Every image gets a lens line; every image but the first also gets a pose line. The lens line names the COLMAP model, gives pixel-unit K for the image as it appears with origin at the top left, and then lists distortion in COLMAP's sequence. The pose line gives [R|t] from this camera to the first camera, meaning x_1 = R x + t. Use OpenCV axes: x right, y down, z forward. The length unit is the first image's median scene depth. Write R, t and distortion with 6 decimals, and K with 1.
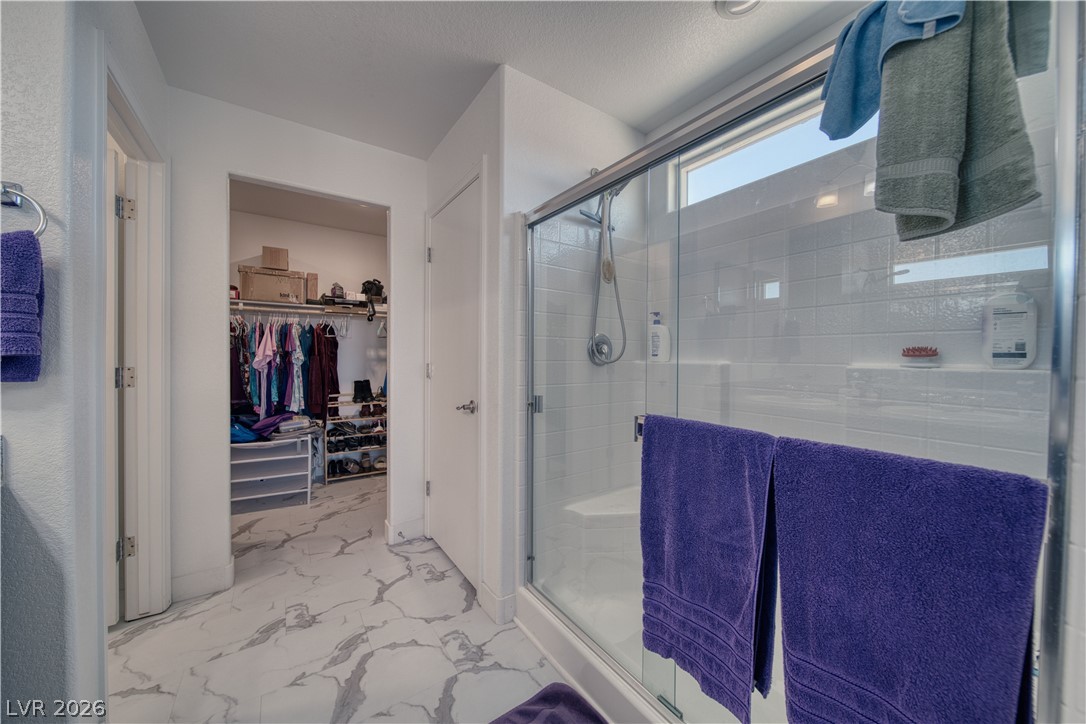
lens RADIAL K [[381.2, 0, 545.9], [0, 381.2, 358.0], [0, 0, 1]] dist [-0.003327, -0.000770]
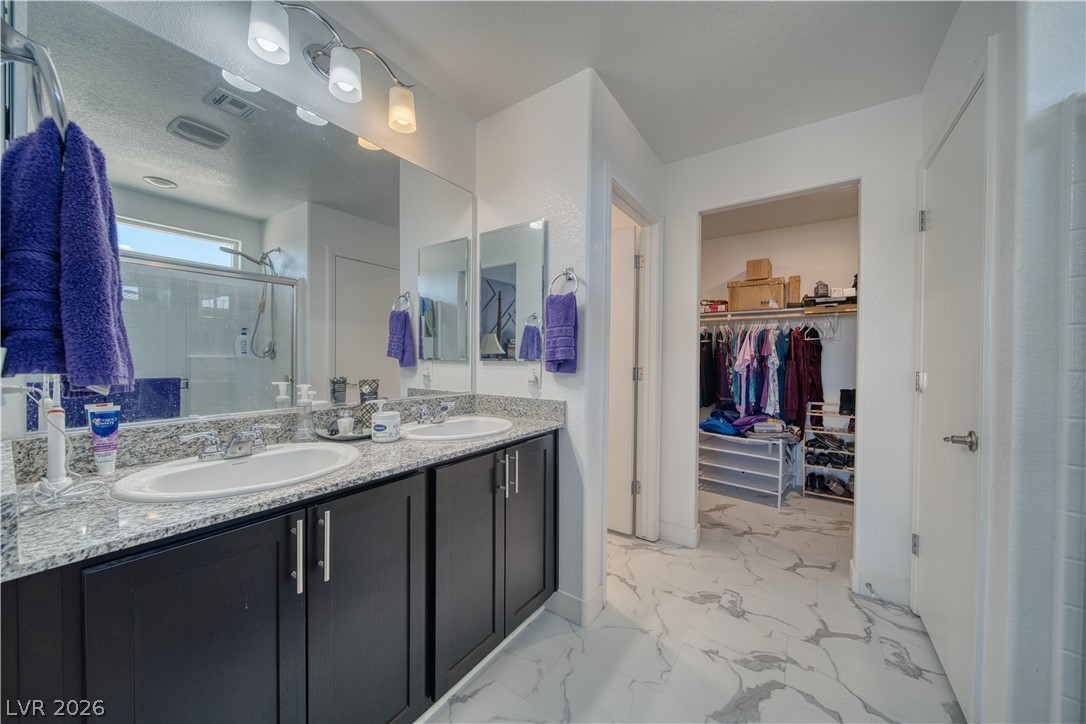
lens RADIAL K [[381.2, 0, 542.0], [0, 381.2, 358.9], [0, 0, 1]] dist [-0.003327, -0.000770]
pose [[0.340545, -0.000505, -0.940228, 0.127291], [-0.009989, 0.999941, -0.004155, 0.001055], [0.940175, 0.010807, 0.340520, 0.087053]]
